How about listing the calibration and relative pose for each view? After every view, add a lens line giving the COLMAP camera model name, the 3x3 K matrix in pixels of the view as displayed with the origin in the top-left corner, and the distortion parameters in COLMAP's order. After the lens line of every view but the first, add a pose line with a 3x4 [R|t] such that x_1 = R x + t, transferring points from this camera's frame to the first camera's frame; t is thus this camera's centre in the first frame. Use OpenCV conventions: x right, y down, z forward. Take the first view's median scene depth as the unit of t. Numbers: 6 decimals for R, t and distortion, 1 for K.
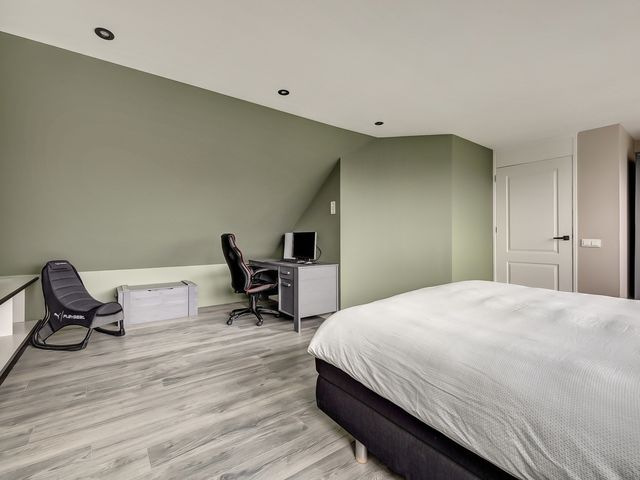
lens RADIAL K [[292.9, 0, 319.4], [0, 292.9, 238.4], [0, 0, 1]] dist [-0.000374, -0.000189]
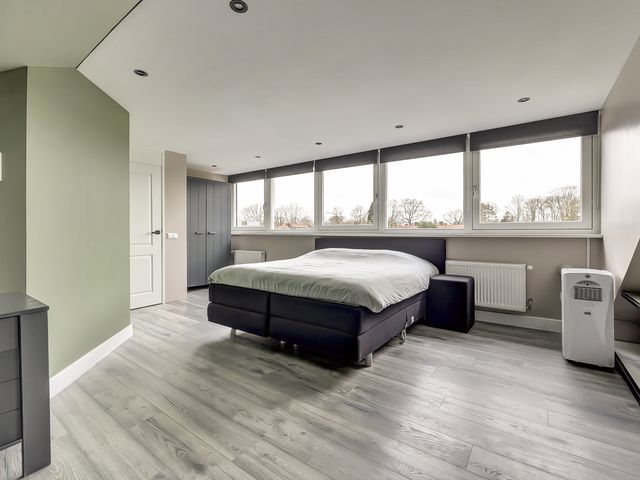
lens RADIAL K [[292.9, 0, 321.7], [0, 292.9, 234.4], [0, 0, 1]] dist [-0.000374, -0.000189]
pose [[-0.309936, -0.012445, 0.950676, -0.875793], [0.001105, 0.999909, 0.013449, -0.012100], [-0.950757, 0.005219, -0.309894, 1.141298]]
